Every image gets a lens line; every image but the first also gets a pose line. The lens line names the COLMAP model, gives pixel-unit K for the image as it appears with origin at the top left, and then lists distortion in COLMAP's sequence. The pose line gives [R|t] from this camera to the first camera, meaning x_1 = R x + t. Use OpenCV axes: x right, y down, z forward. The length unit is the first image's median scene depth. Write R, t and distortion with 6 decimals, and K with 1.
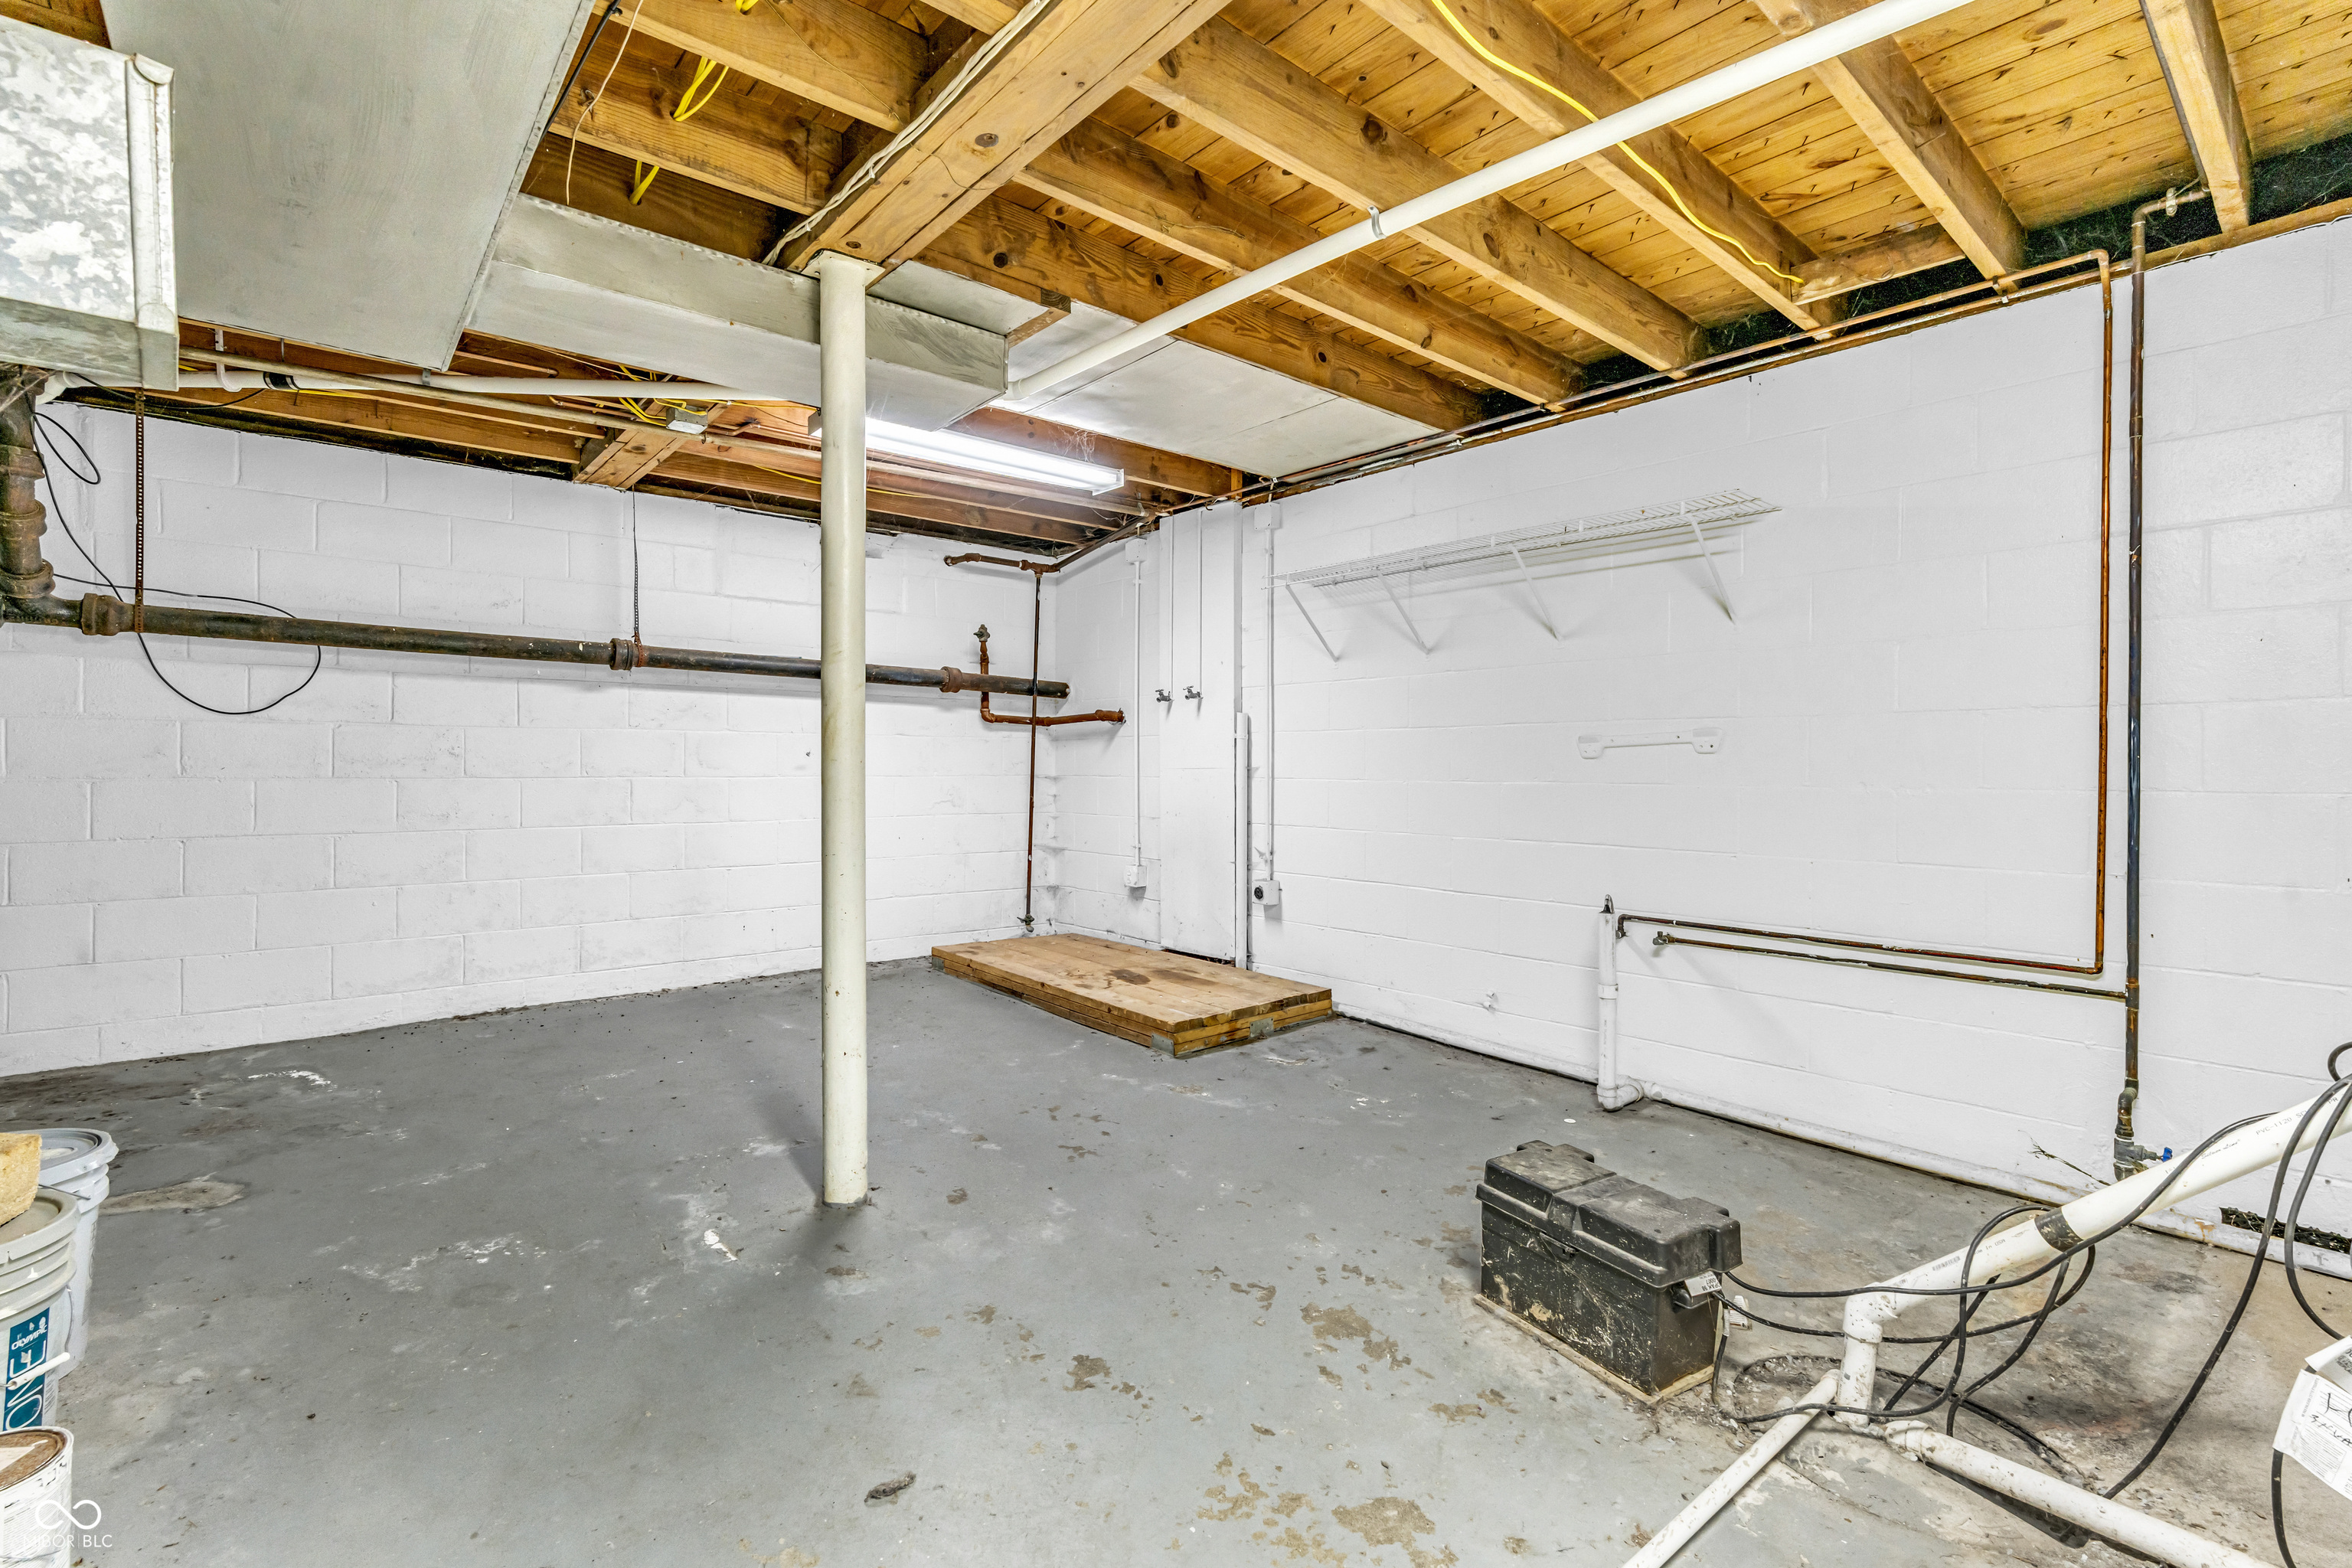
lens RADIAL K [[1055.2, 0, 1178.1], [0, 1055.2, 783.0], [0, 0, 1]] dist [-0.010602, -0.000574]
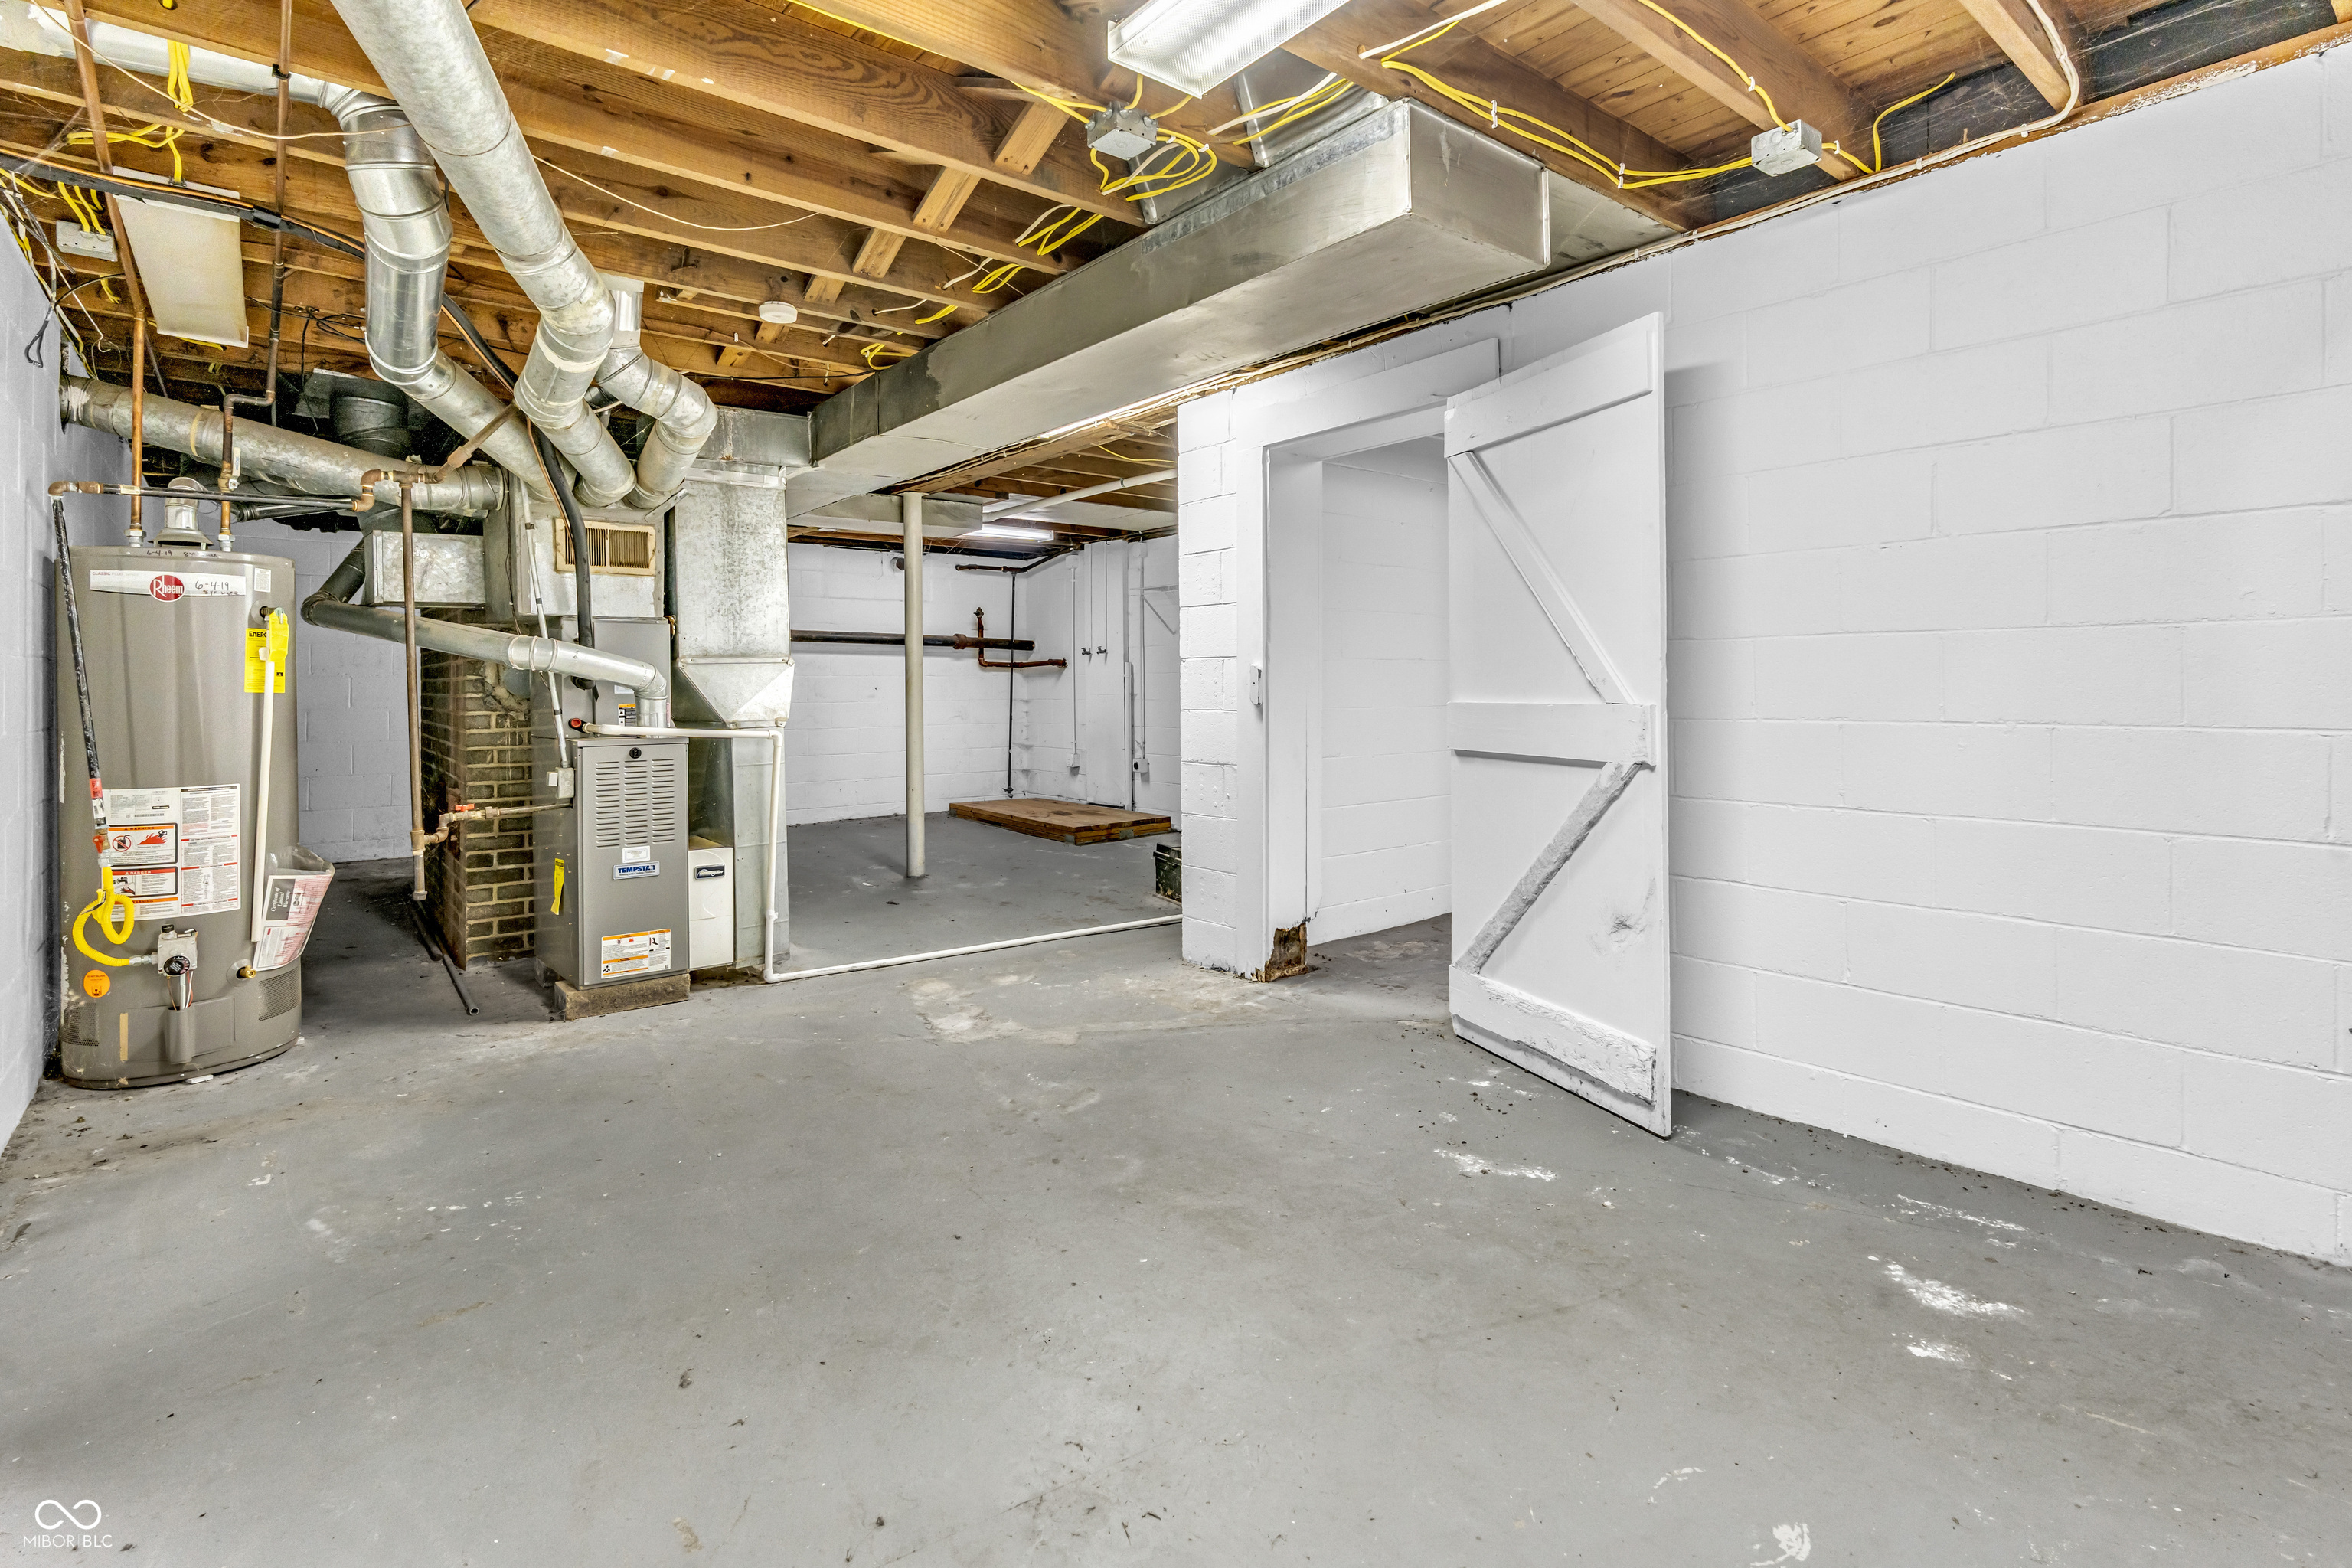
lens RADIAL K [[1128.8, 0, 1169.0], [0, 1128.8, 687.3], [0, 0, 1]] dist [-0.001677, -0.000010]
pose [[0.999400, -0.010837, -0.032899, 0.163053], [0.010393, 0.999853, -0.013640, 0.000326], [0.033042, 0.013289, 0.999366, -0.728186]]
